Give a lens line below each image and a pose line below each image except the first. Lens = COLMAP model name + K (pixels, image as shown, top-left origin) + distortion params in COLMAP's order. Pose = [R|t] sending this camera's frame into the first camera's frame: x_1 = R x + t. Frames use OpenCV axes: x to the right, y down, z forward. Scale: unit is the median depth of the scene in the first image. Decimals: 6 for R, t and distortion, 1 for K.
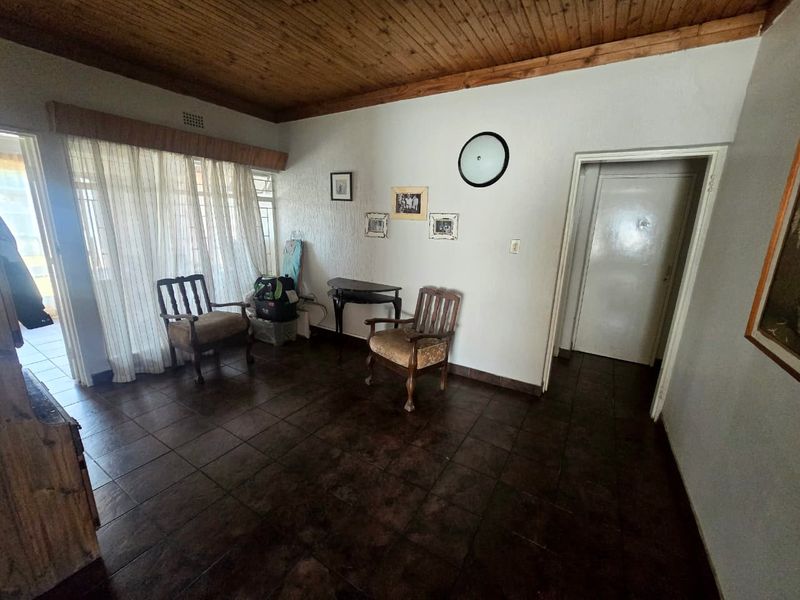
lens RADIAL K [[328.2, 0, 398.8], [0, 328.2, 296.4], [0, 0, 1]] dist [0.002197, 0.000426]
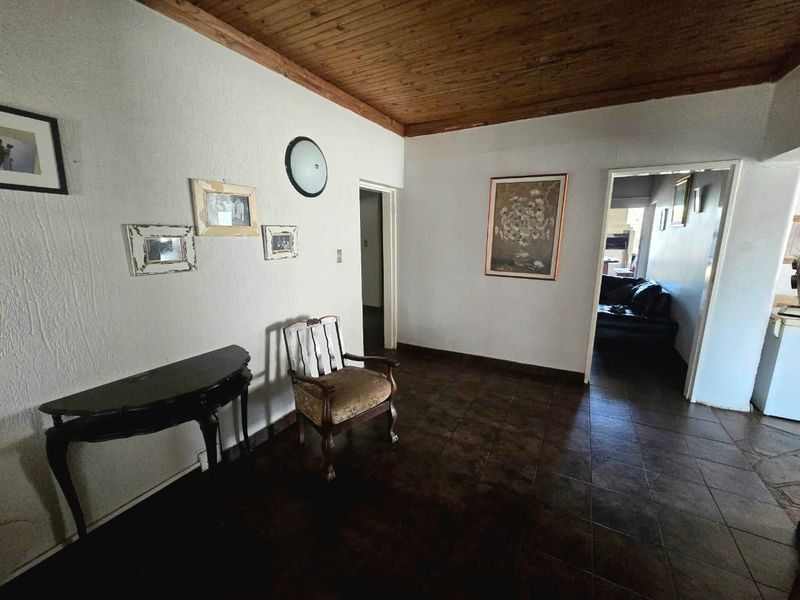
lens RADIAL K [[328.2, 0, 398.5], [0, 328.2, 297.9], [0, 0, 1]] dist [0.002197, 0.000426]
pose [[-0.040659, -0.219661, 0.974729, -0.662373], [0.237874, 0.945358, 0.222965, -0.196858], [-0.970445, 0.240928, 0.013814, 0.754374]]
